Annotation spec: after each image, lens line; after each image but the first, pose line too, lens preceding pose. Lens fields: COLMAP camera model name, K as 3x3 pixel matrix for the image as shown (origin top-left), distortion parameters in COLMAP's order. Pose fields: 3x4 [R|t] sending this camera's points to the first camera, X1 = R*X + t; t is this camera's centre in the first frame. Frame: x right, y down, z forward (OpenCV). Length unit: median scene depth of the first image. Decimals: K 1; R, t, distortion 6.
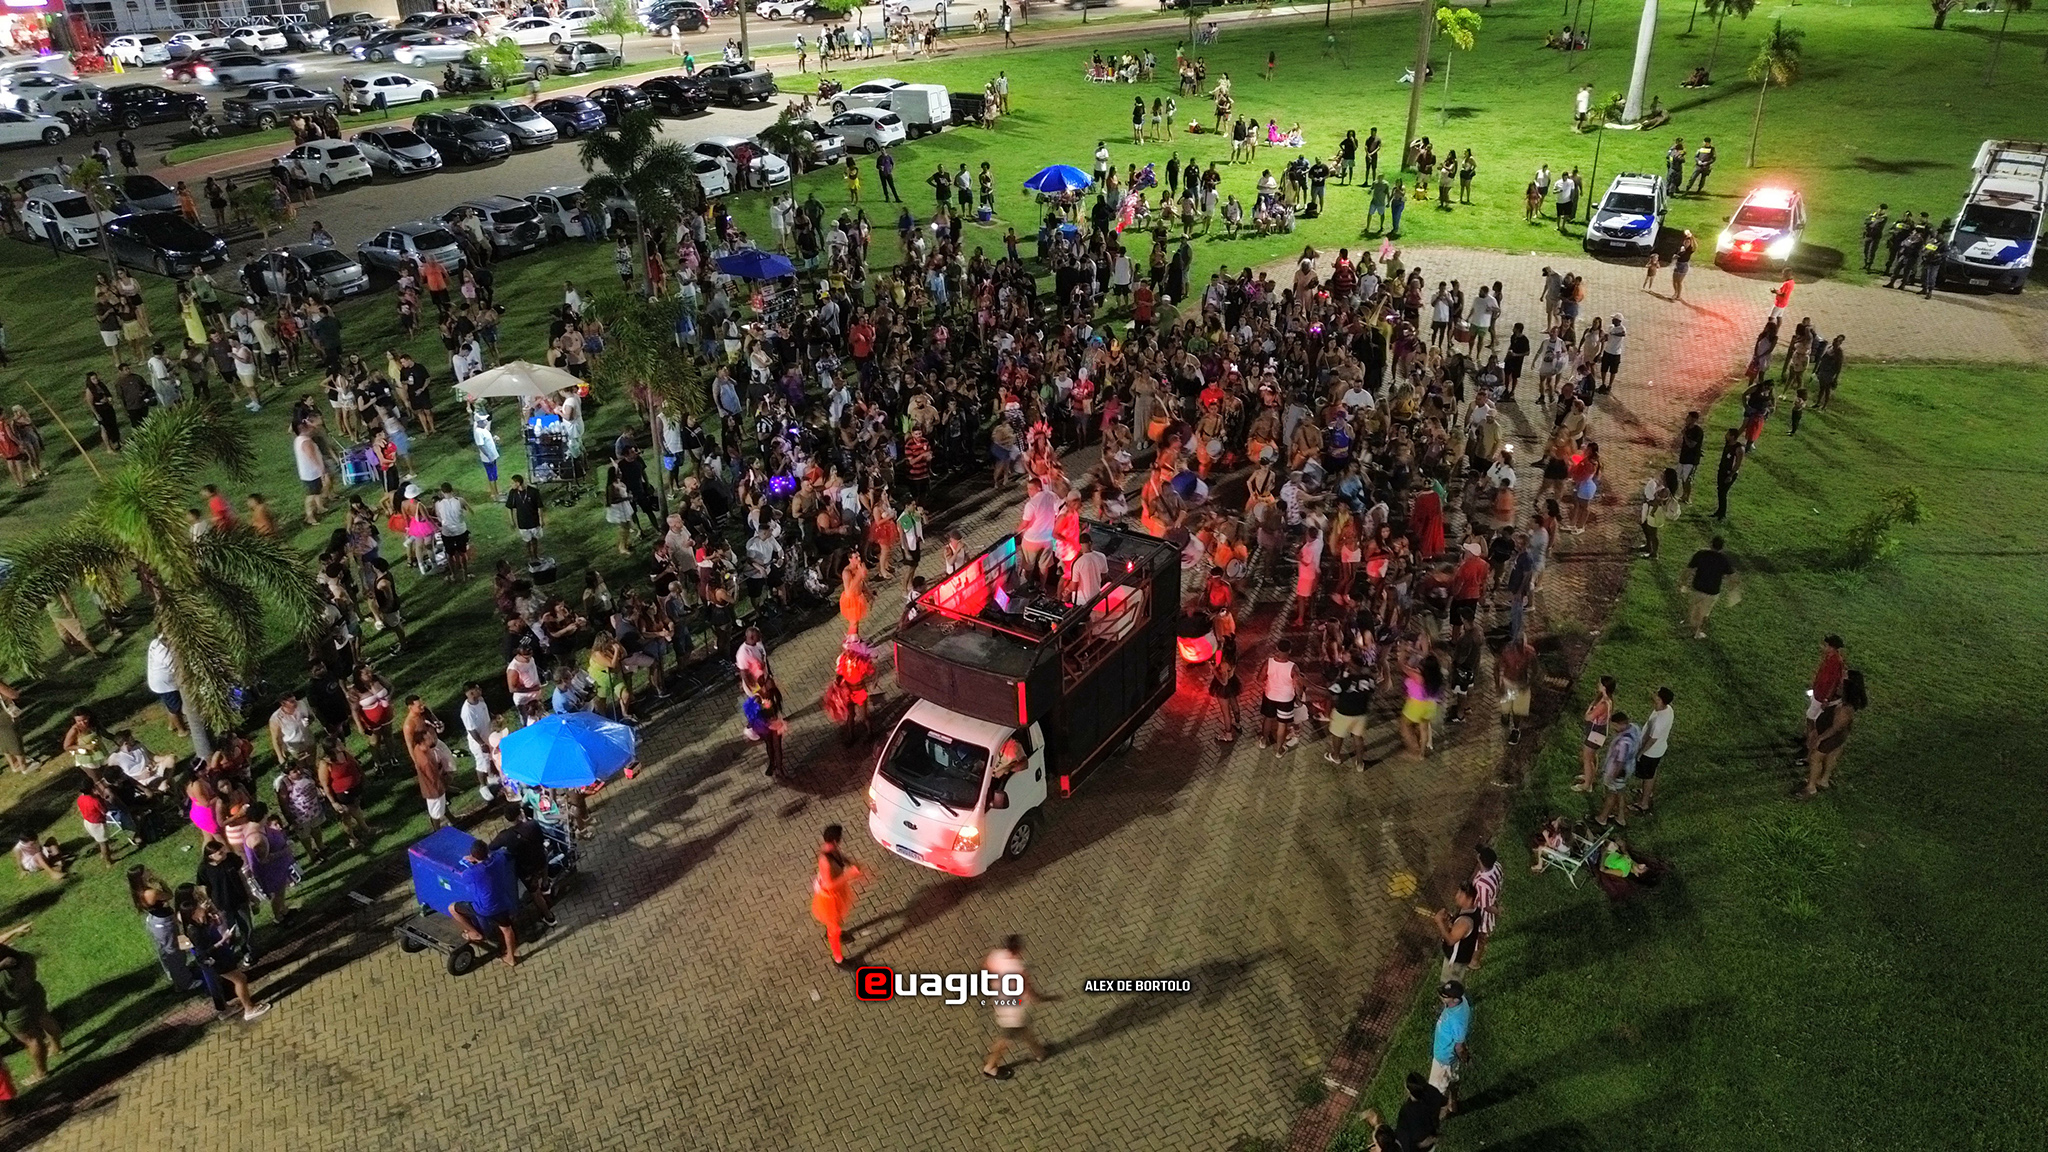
lens RADIAL K [[1460.1, 0, 1024.2], [0, 1460.1, 565.0], [0, 0, 1]] dist [0.051888, -0.050355]
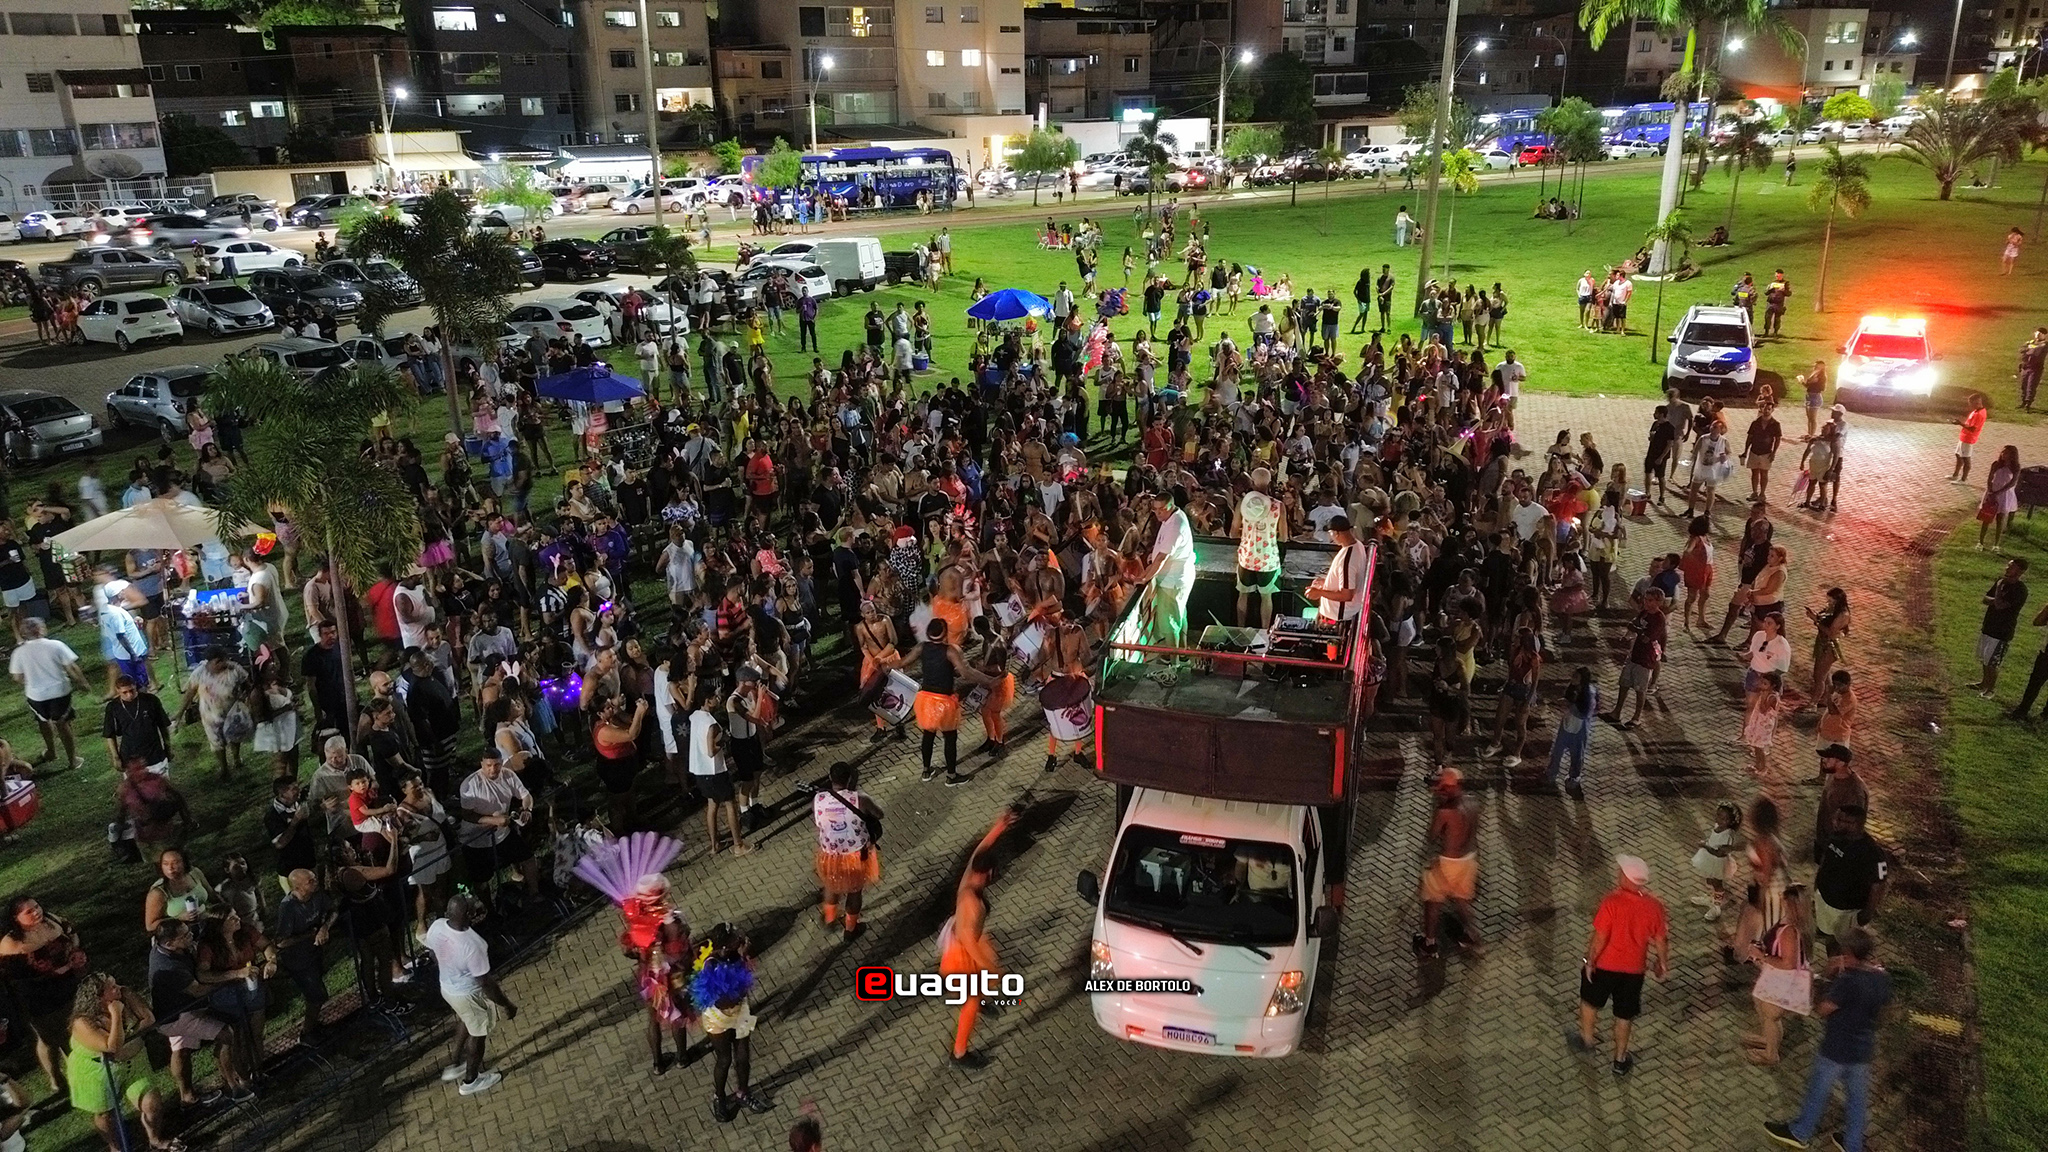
lens RADIAL K [[1449.3, 0, 1024.0], [0, 1449.3, 576.0], [0, 0, 1]] dist [0.062305, -0.066907]
pose [[0.999463, -0.011047, 0.030852, 0.005112], [0.015297, 0.989872, -0.141137, -0.006567], [-0.028980, 0.141533, 0.989509, 0.229606]]
